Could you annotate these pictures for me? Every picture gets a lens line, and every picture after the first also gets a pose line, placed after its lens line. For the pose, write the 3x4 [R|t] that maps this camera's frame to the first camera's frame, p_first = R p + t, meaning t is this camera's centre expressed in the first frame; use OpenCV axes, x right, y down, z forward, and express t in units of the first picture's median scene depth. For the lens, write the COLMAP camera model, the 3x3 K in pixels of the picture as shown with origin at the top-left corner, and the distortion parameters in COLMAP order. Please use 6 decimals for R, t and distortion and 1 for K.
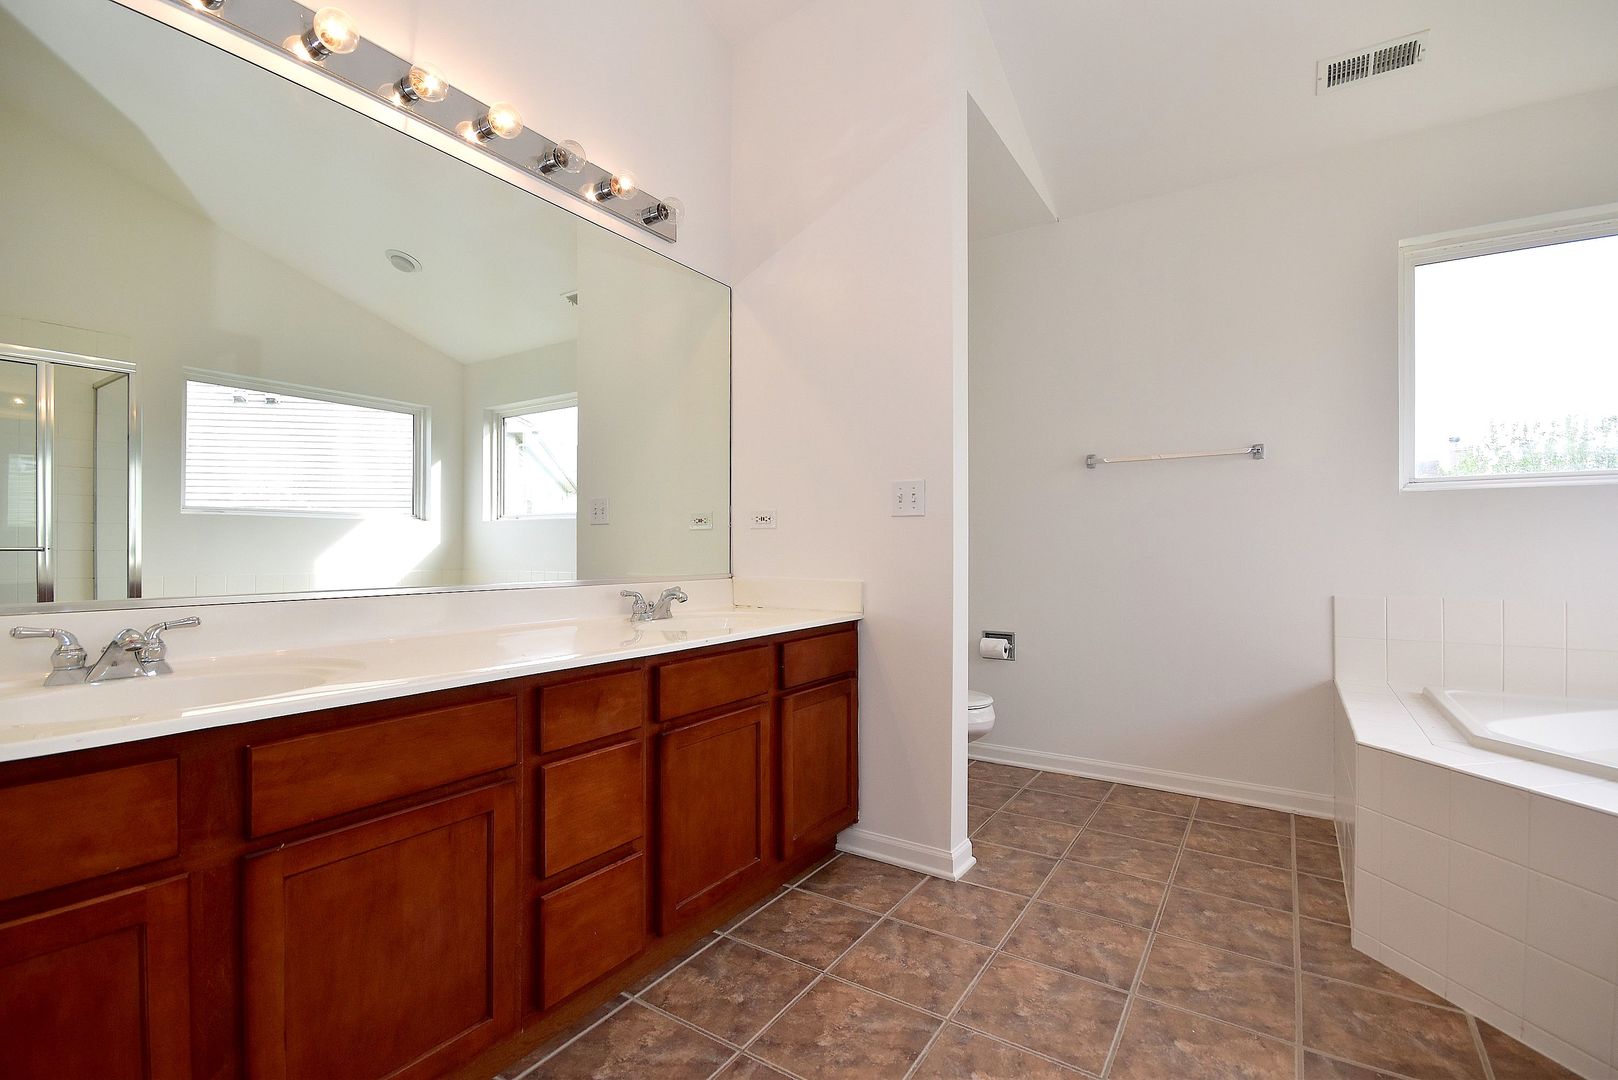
lens RADIAL K [[713.0, 0, 810.5], [0, 713.0, 545.9], [0, 0, 1]] dist [0.000134, -0.000101]
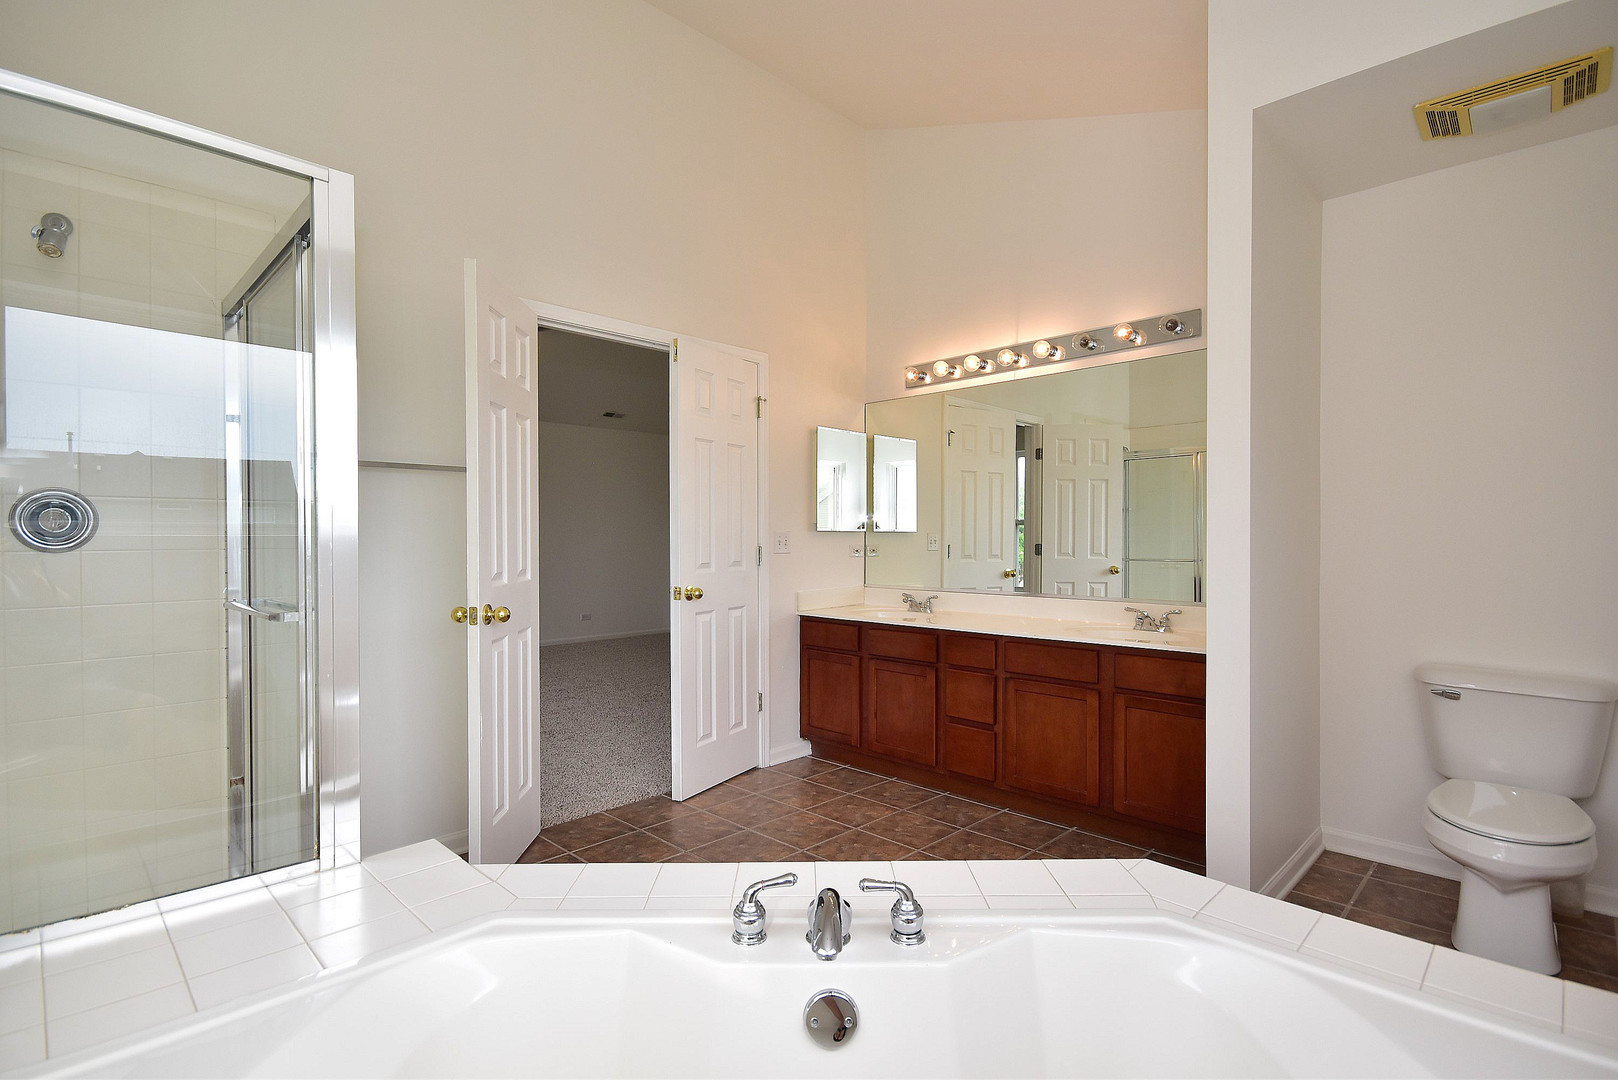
lens RADIAL K [[772.0, 0, 818.6], [0, 772.0, 543.3], [0, 0, 1]] dist [-0.000481, -0.001461]
pose [[-0.194969, 0.002586, -0.980806, 1.762470], [0.008604, 0.999963, 0.000926, -0.093400], [0.980772, -0.008258, -0.194984, 0.846658]]
